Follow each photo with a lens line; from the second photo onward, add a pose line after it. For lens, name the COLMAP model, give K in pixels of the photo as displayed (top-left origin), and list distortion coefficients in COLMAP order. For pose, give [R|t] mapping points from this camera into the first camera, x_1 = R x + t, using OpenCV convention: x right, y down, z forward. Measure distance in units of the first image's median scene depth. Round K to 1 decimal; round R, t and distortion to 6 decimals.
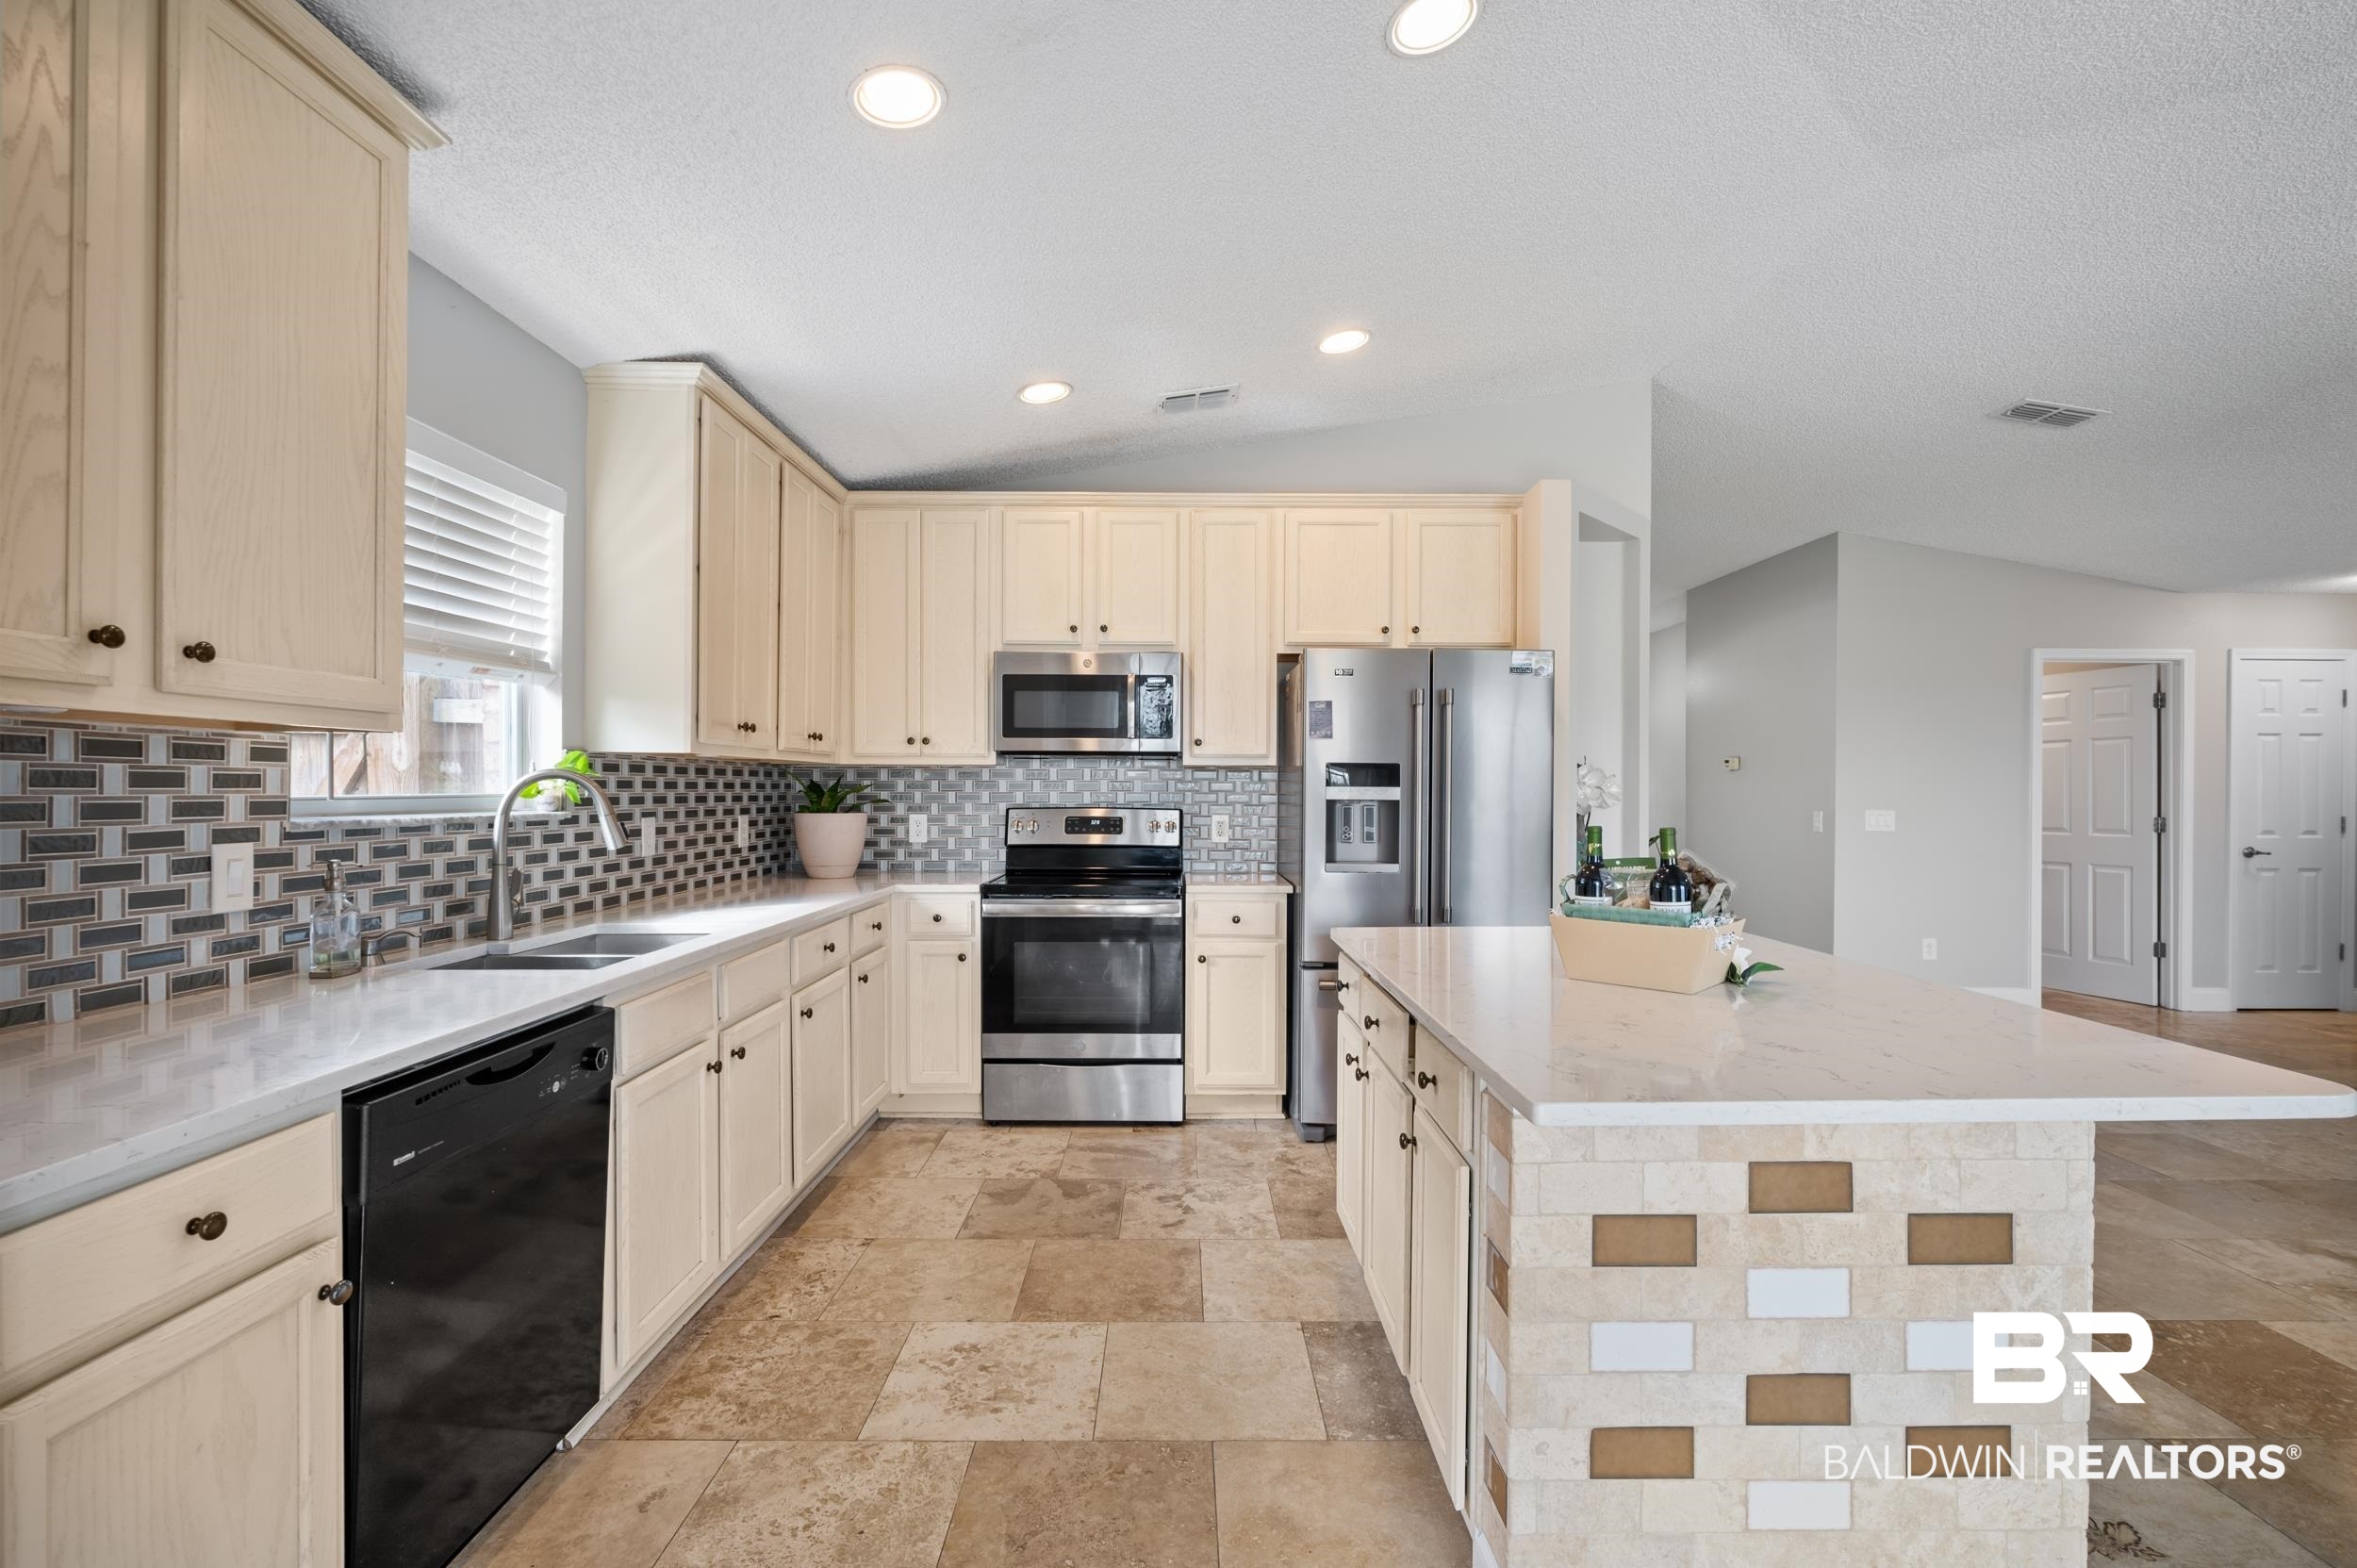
lens RADIAL K [[1052.7, 0, 1183.9], [0, 1052.7, 785.0], [0, 0, 1]] dist [-0.002986, -0.000344]
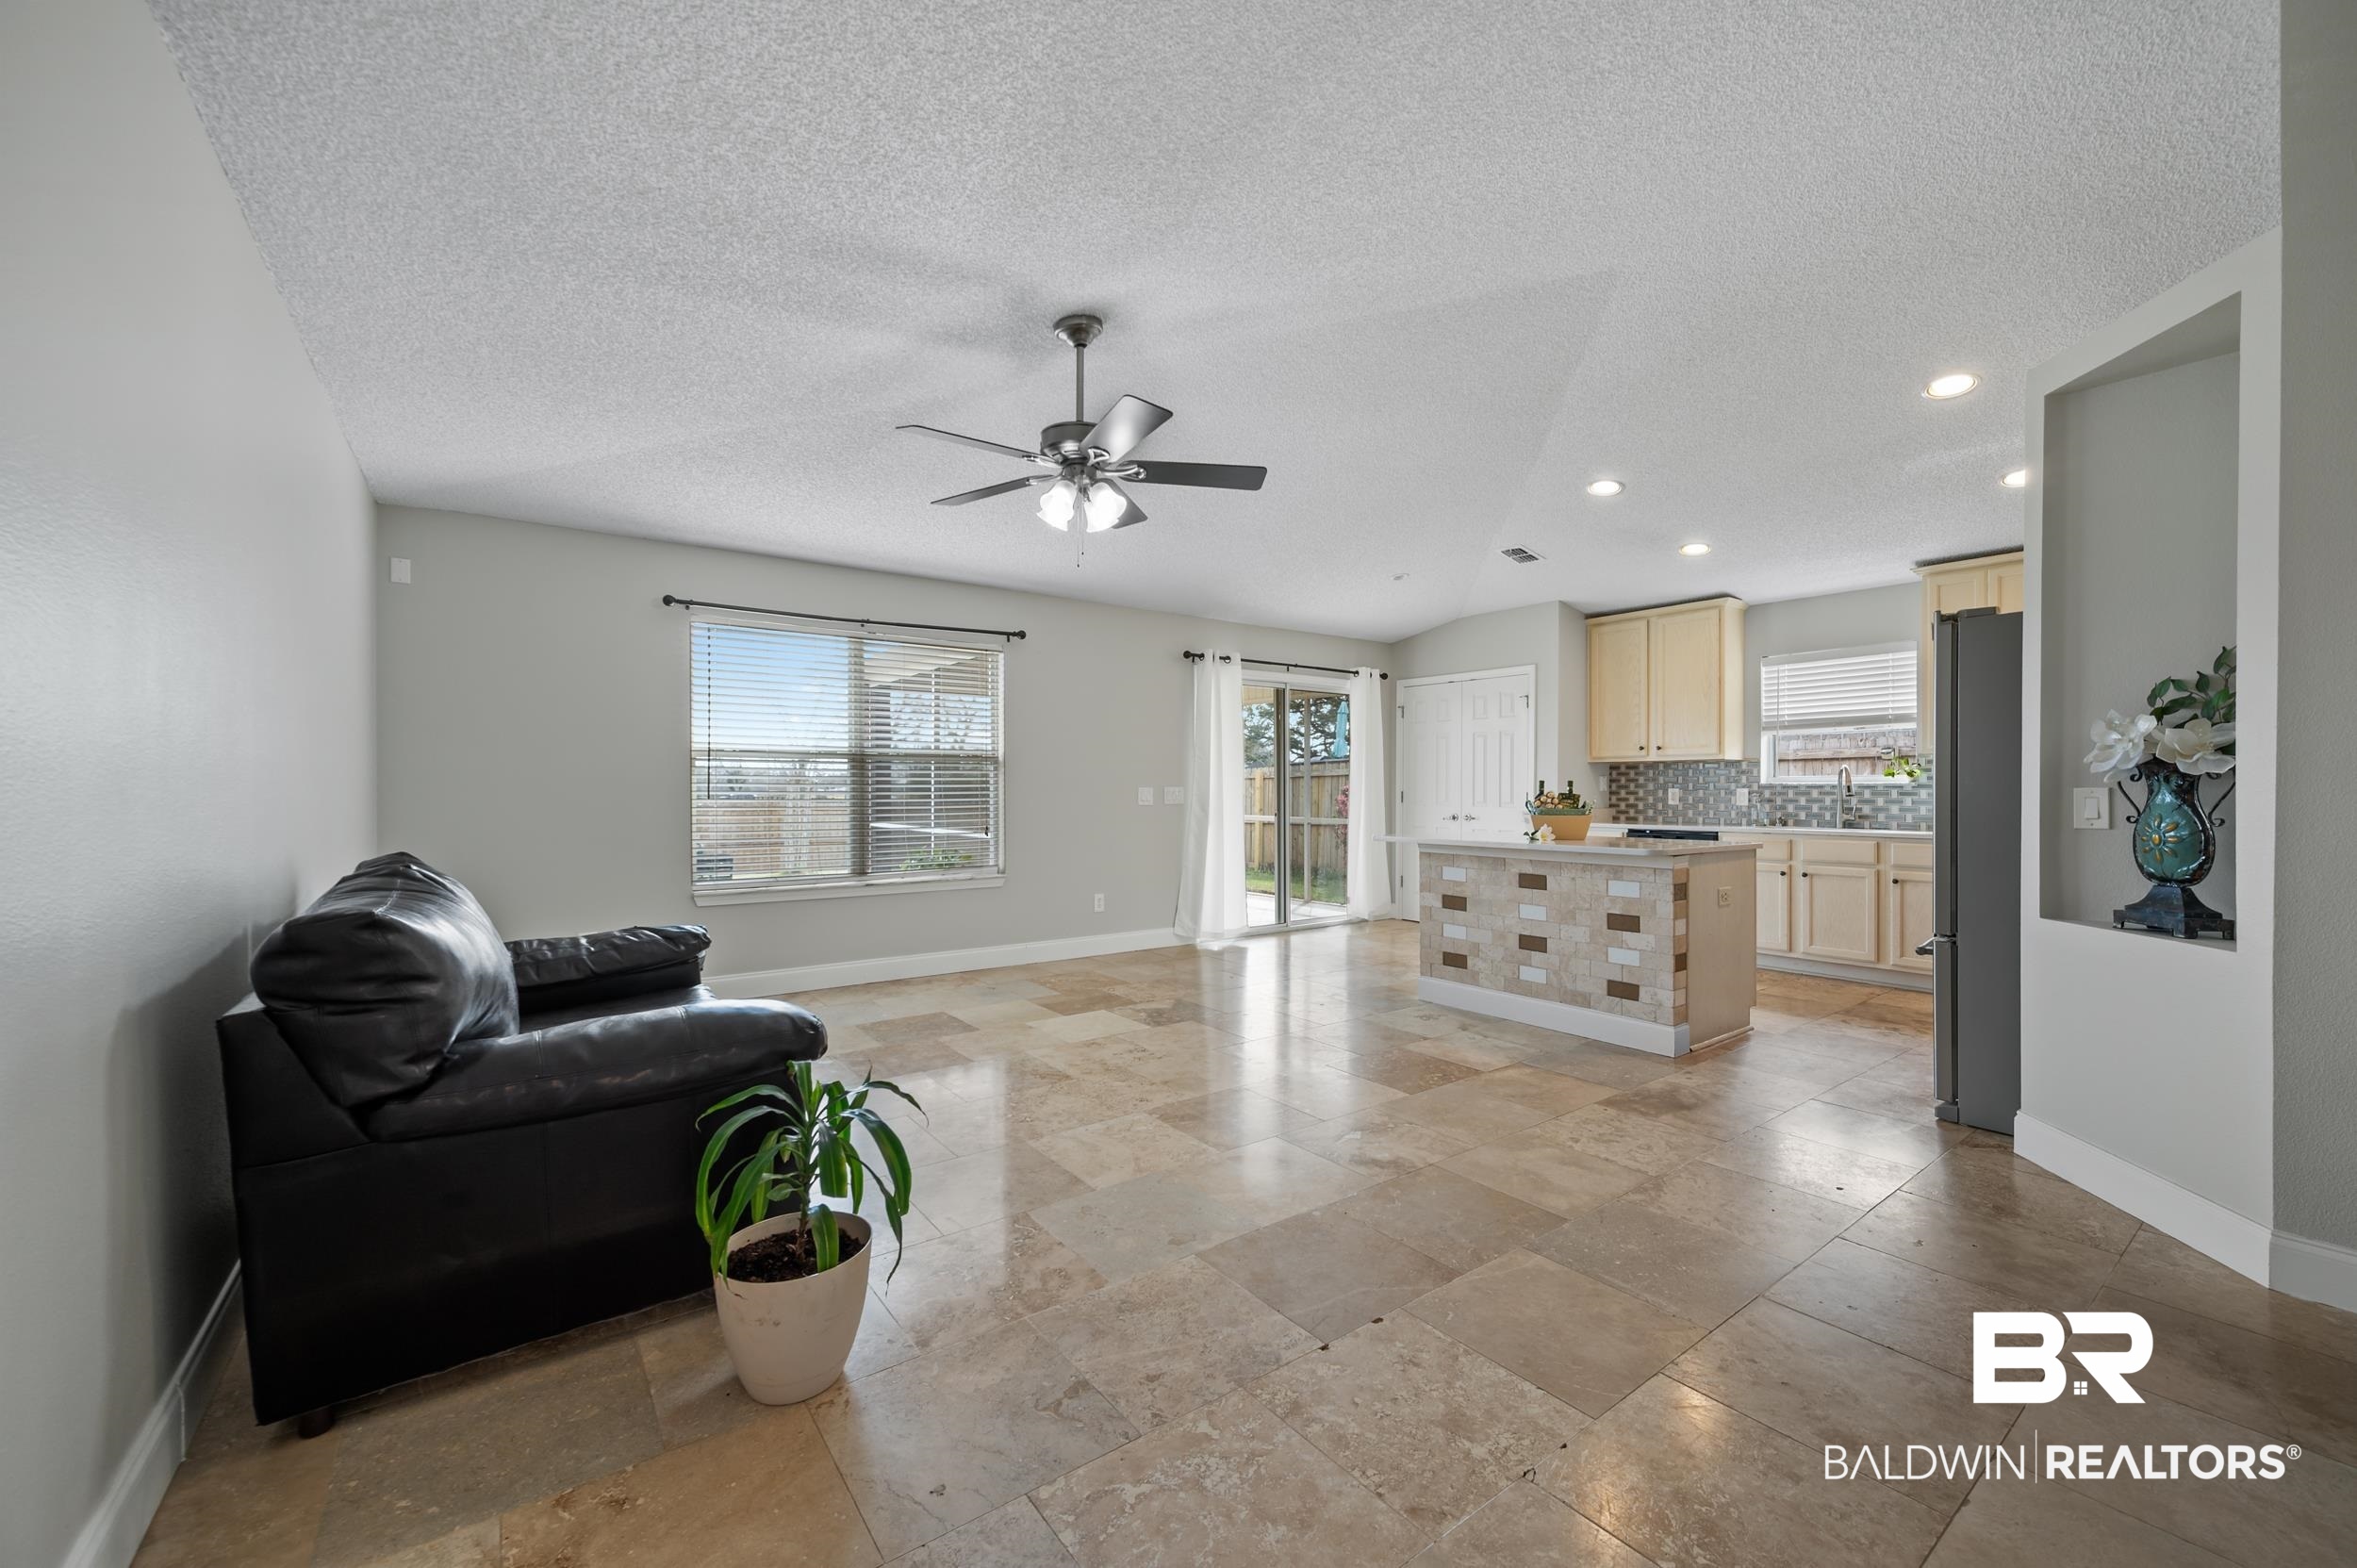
lens RADIAL K [[912.9, 0, 1192.1], [0, 912.9, 803.5], [0, 0, 1]] dist [0.000803, -0.000044]
pose [[-0.805495, 0.002946, -0.592595, 1.412797], [-0.003833, 0.999941, 0.010182, 0.043251], [0.592590, 0.010473, -0.805436, 1.283744]]
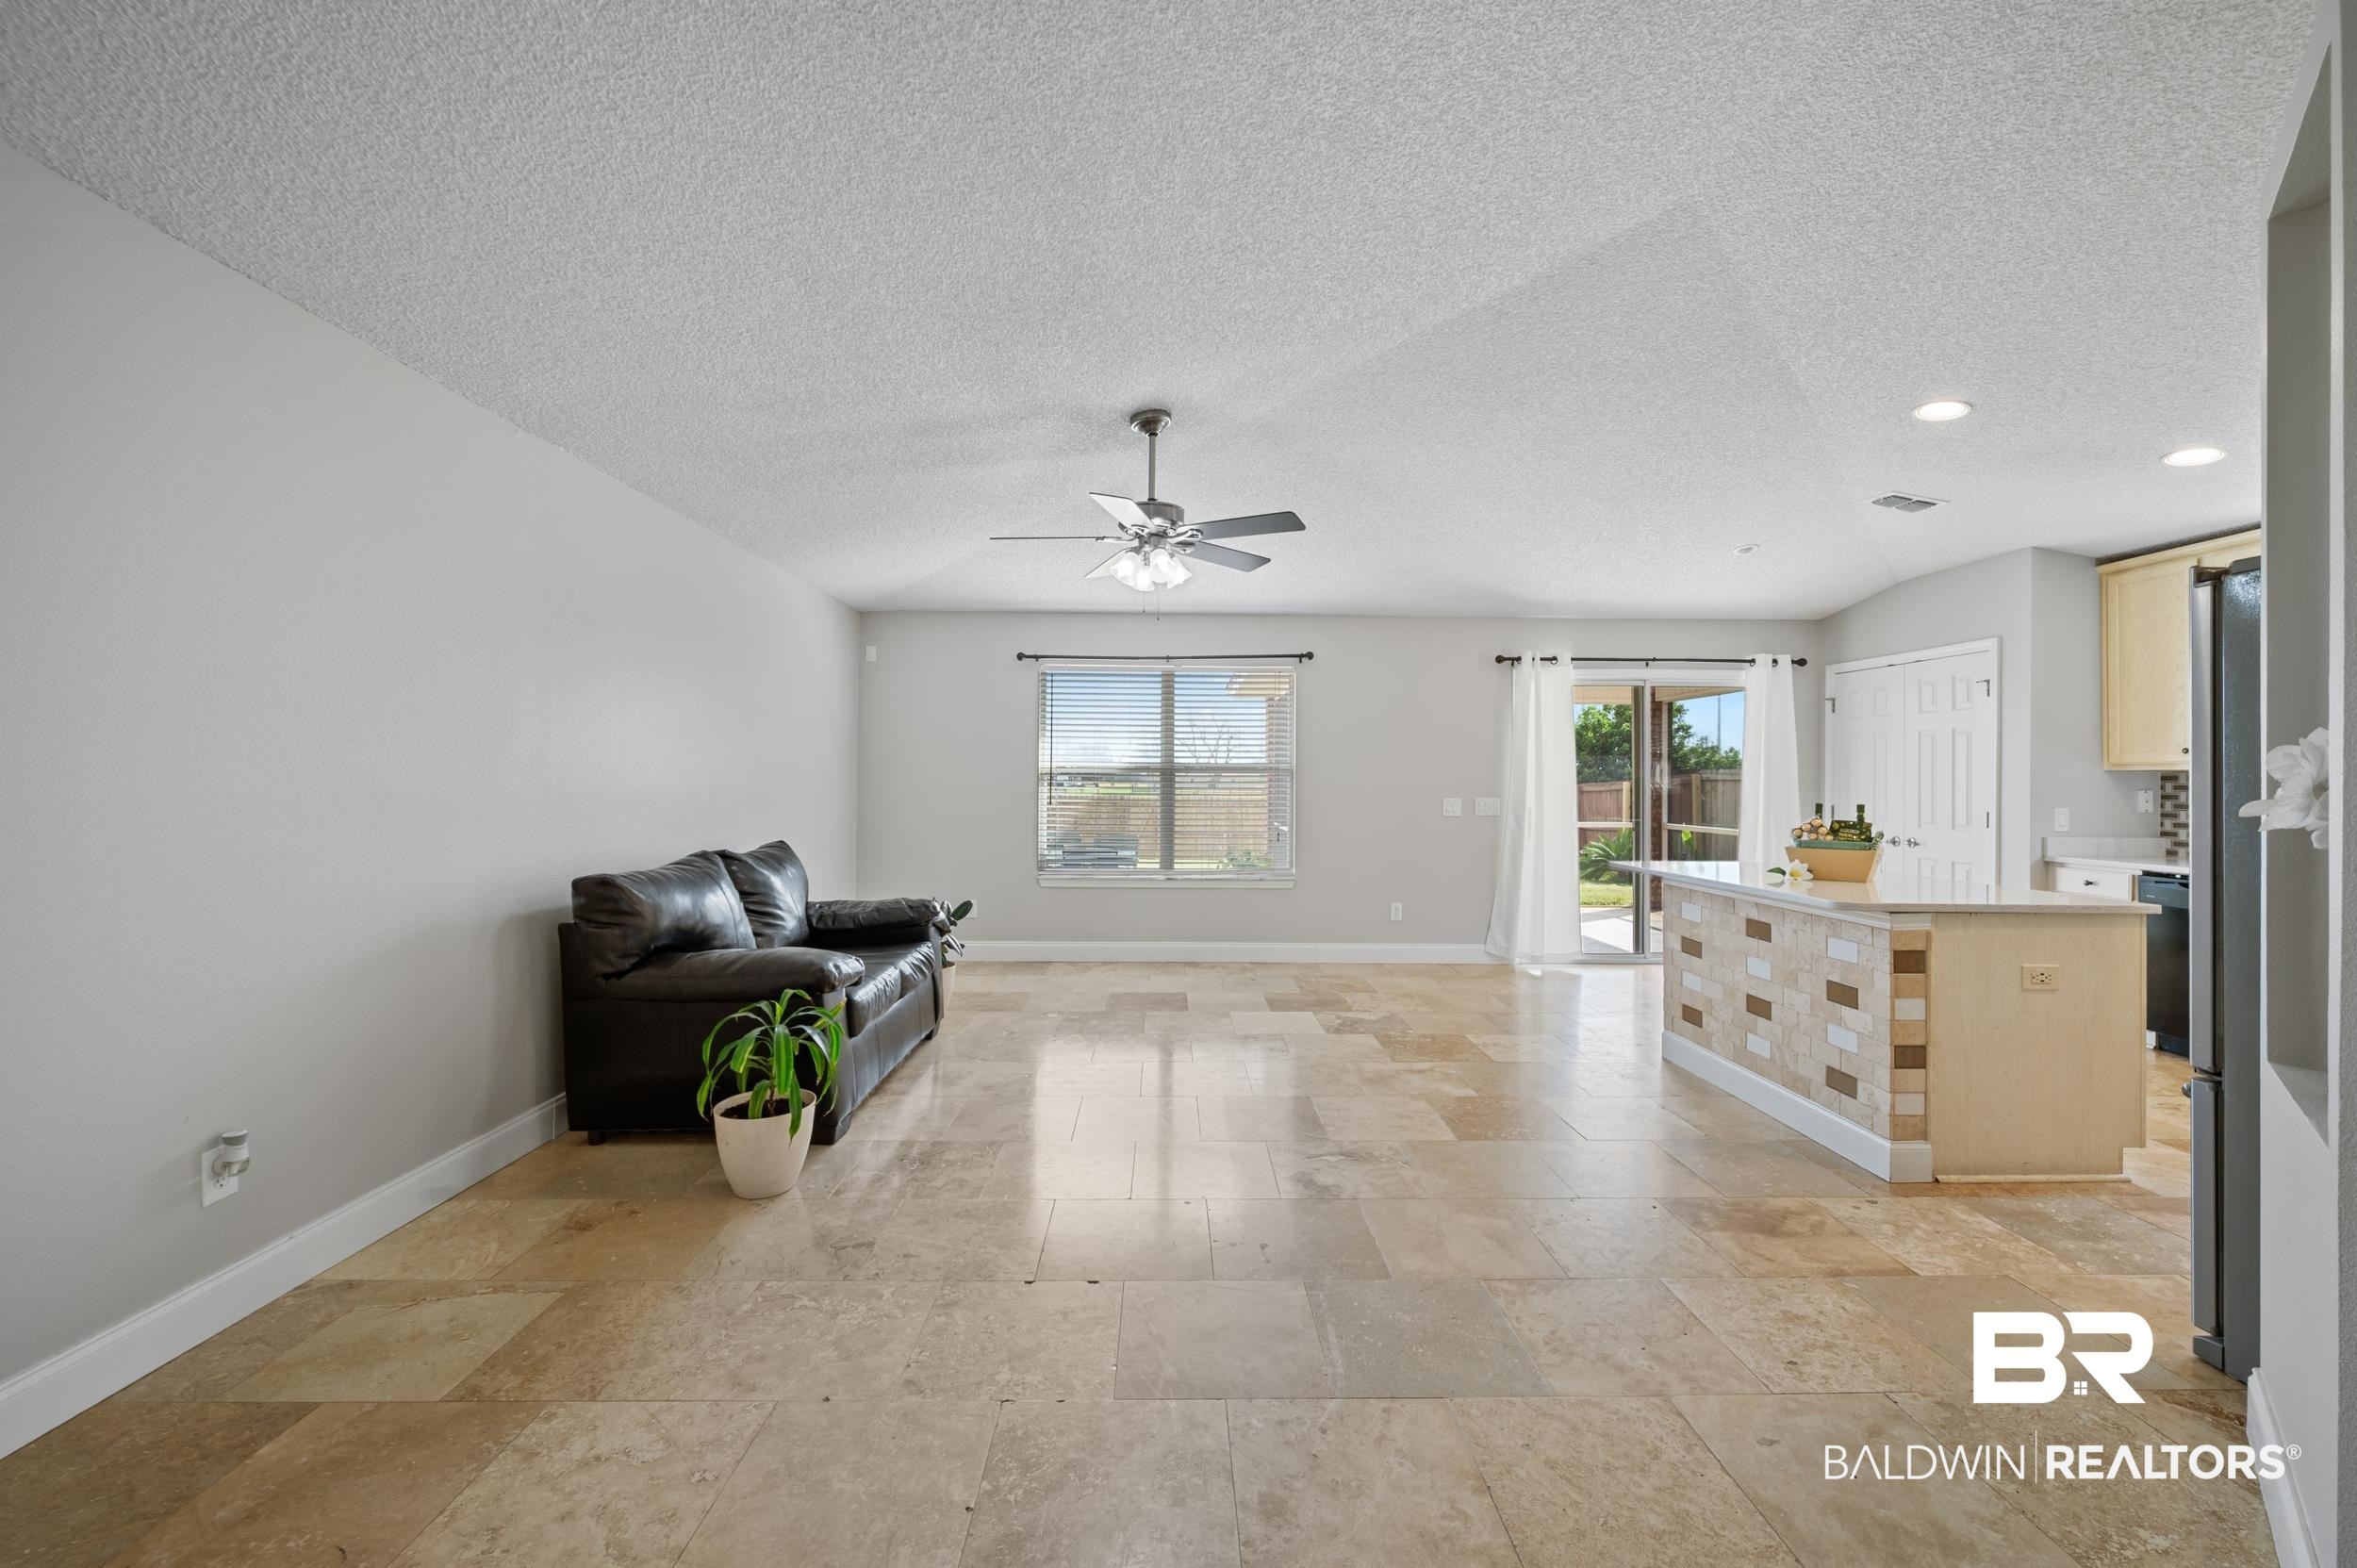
lens RADIAL K [[925.1, 0, 1191.8], [0, 925.1, 787.0], [0, 0, 1]] dist [-0.003078, 0.000046]
pose [[-0.999772, -0.012939, -0.016979, 0.962596], [-0.013011, 0.999907, 0.004090, 0.008920], [0.016924, 0.004310, -0.999847, 1.550063]]
